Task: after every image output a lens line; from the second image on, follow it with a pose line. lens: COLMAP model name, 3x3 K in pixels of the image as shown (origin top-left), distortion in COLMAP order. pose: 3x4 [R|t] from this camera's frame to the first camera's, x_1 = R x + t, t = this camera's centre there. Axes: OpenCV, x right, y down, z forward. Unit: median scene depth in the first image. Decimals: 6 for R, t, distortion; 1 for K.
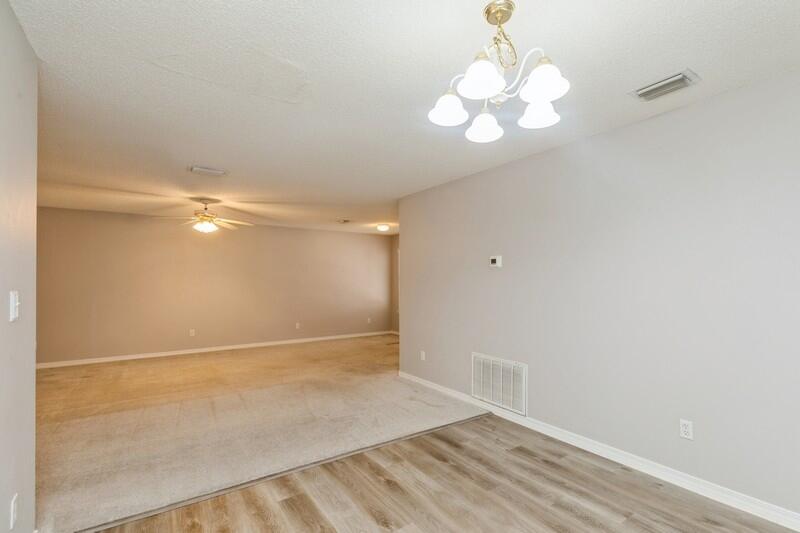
lens RADIAL K [[370.3, 0, 405.4], [0, 370.3, 279.4], [0, 0, 1]] dist [0.000817, 0.000607]
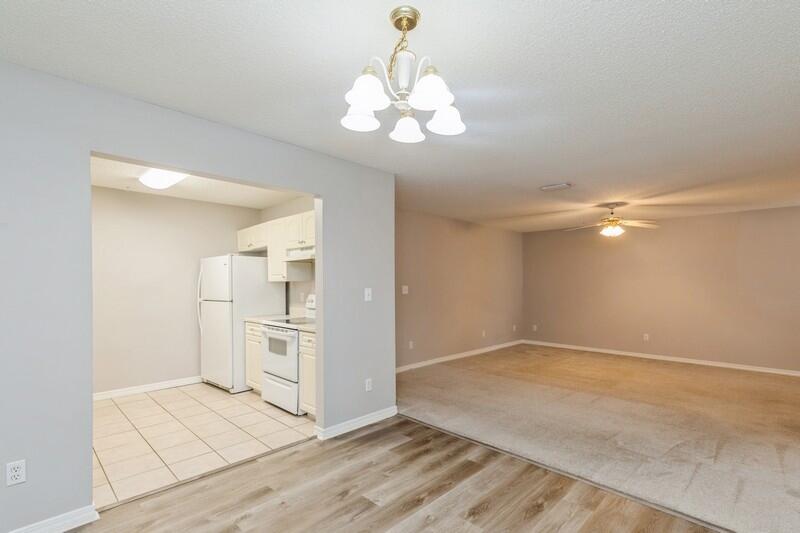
lens RADIAL K [[380.4, 0, 399.9], [0, 380.4, 281.9], [0, 0, 1]] dist [0.003089, 0.000436]
pose [[0.174754, -0.002229, -0.984610, 0.733341], [0.001461, 0.999997, -0.002005, -0.000469], [0.984611, -0.001088, 0.174756, 0.452485]]
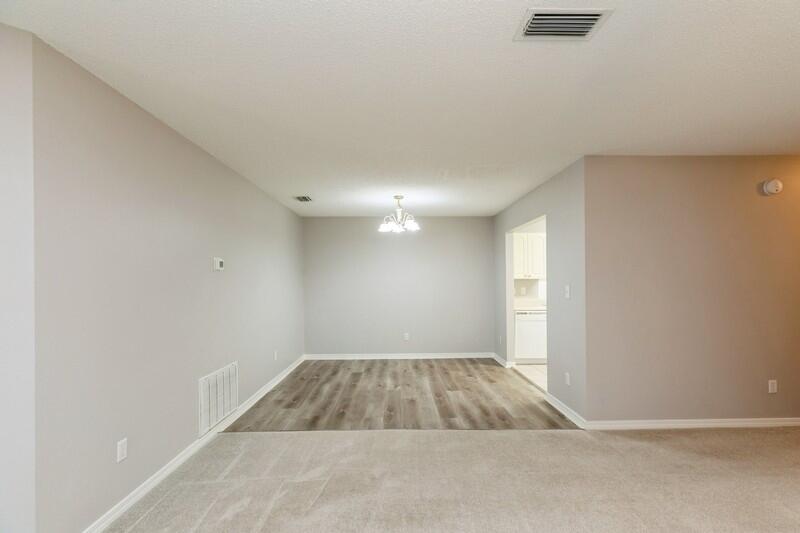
lens RADIAL K [[370.3, 0, 405.4], [0, 370.3, 279.4], [0, 0, 1]] dist [0.000817, 0.000607]
pose [[-0.829135, 0.008197, 0.558989, -0.880493], [0.008266, 0.999963, -0.002402, -0.007158], [-0.558988, 0.002629, -0.829172, 2.038571]]
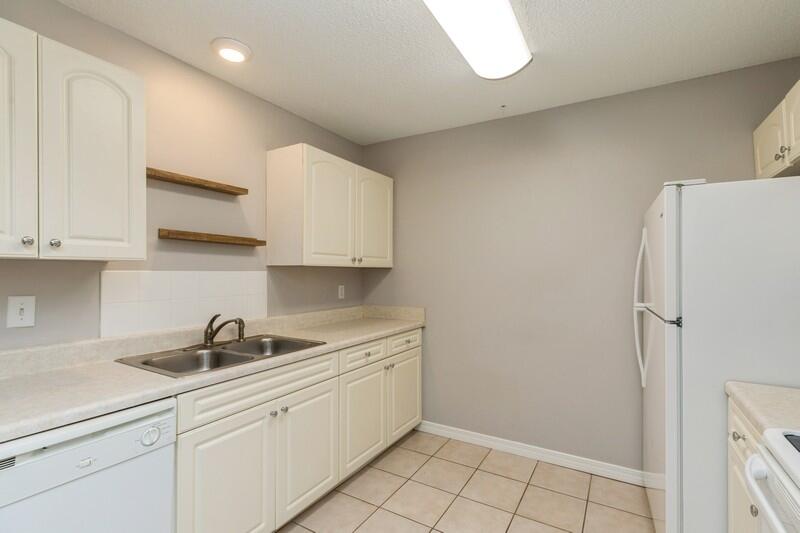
lens RADIAL K [[373.0, 0, 403.3], [0, 373.0, 269.6], [0, 0, 1]] dist [0.000131, 0.000134]
pose [[-0.912308, -0.002530, -0.409497, -0.458529], [-0.002443, 0.999997, -0.000736, 0.004202], [0.409498, 0.000329, -0.912311, 0.351443]]
